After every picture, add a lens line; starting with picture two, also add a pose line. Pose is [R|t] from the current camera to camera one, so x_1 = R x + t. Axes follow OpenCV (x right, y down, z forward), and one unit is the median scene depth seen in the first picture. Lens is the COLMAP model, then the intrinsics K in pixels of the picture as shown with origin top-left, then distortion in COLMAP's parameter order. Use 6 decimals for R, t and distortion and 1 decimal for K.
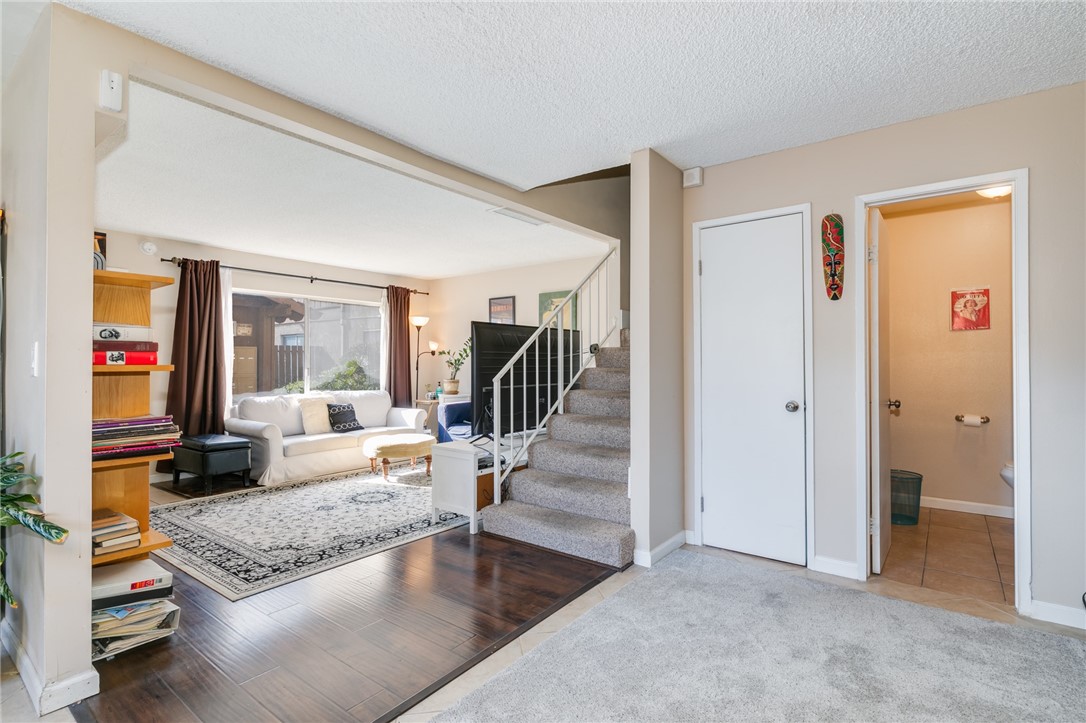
lens RADIAL K [[525.6, 0, 545.4], [0, 525.6, 358.3], [0, 0, 1]] dist [-0.002281, -0.000538]
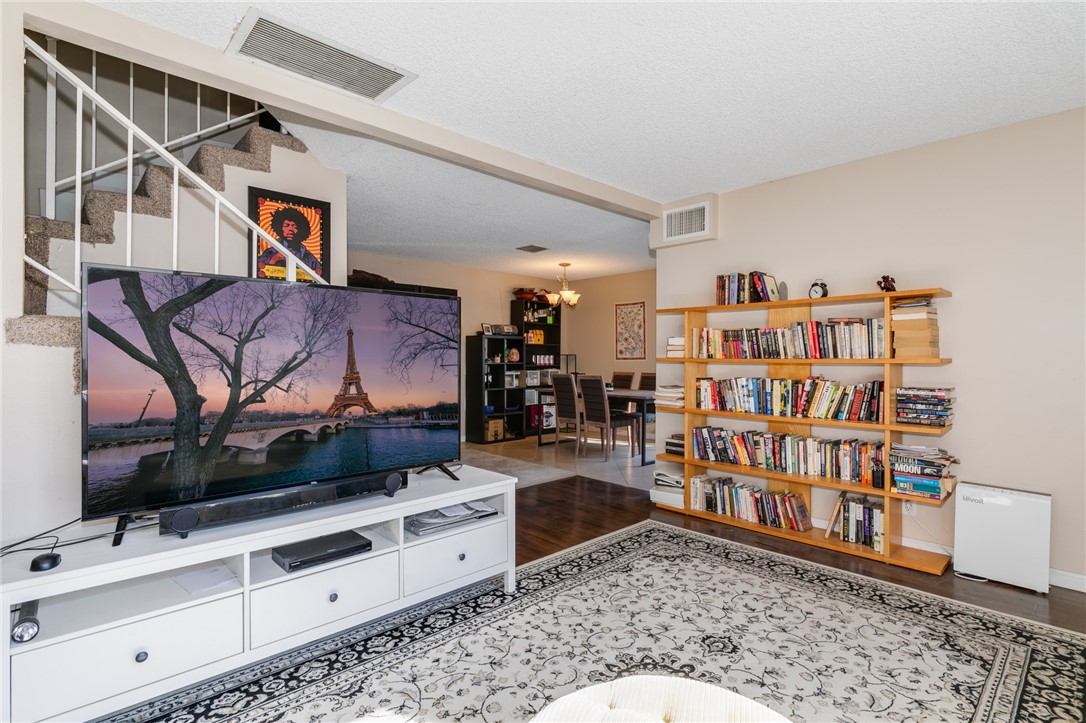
lens RADIAL K [[525.6, 0, 543.7], [0, 525.6, 356.1], [0, 0, 1]] dist [-0.002281, -0.000538]
pose [[-0.986446, 0.001499, 0.164081, -0.257939], [-0.000043, 0.999956, -0.009394, 0.009183], [-0.164088, -0.009273, -0.986402, 1.179245]]
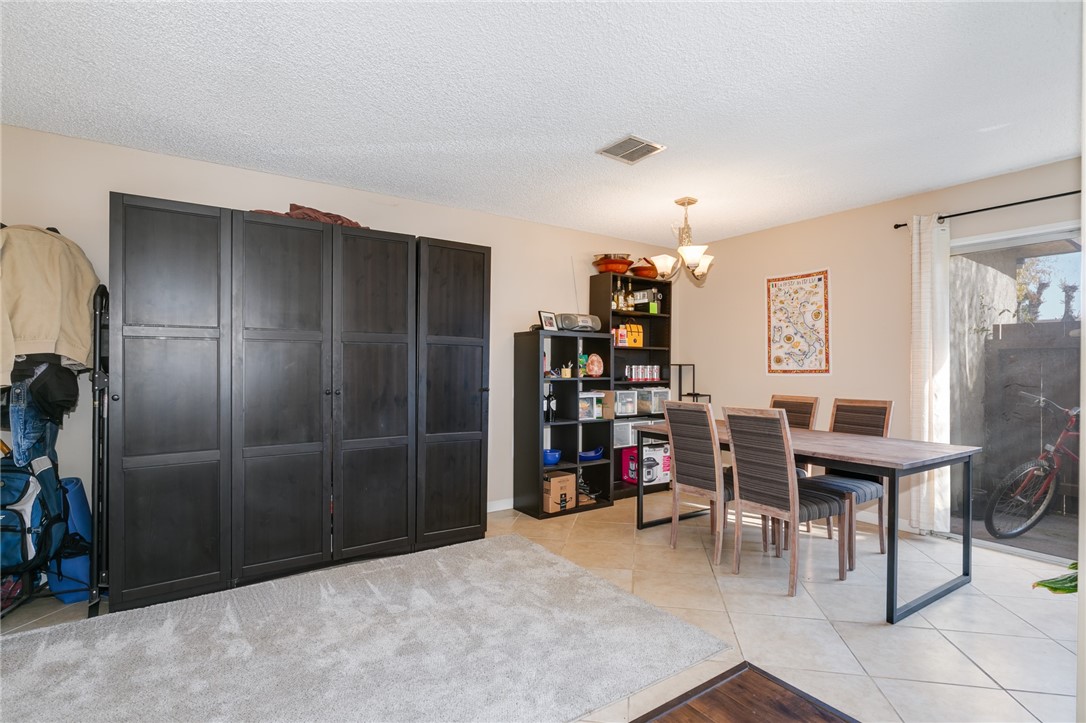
lens RADIAL K [[525.6, 0, 542.4], [0, 525.6, 362.4], [0, 0, 1]] dist [-0.002281, -0.000538]
pose [[-0.946335, 0.001747, 0.323182, -0.182730], [-0.003861, 0.999853, -0.016710, 0.005733], [-0.323163, -0.017061, -0.946189, 0.822654]]
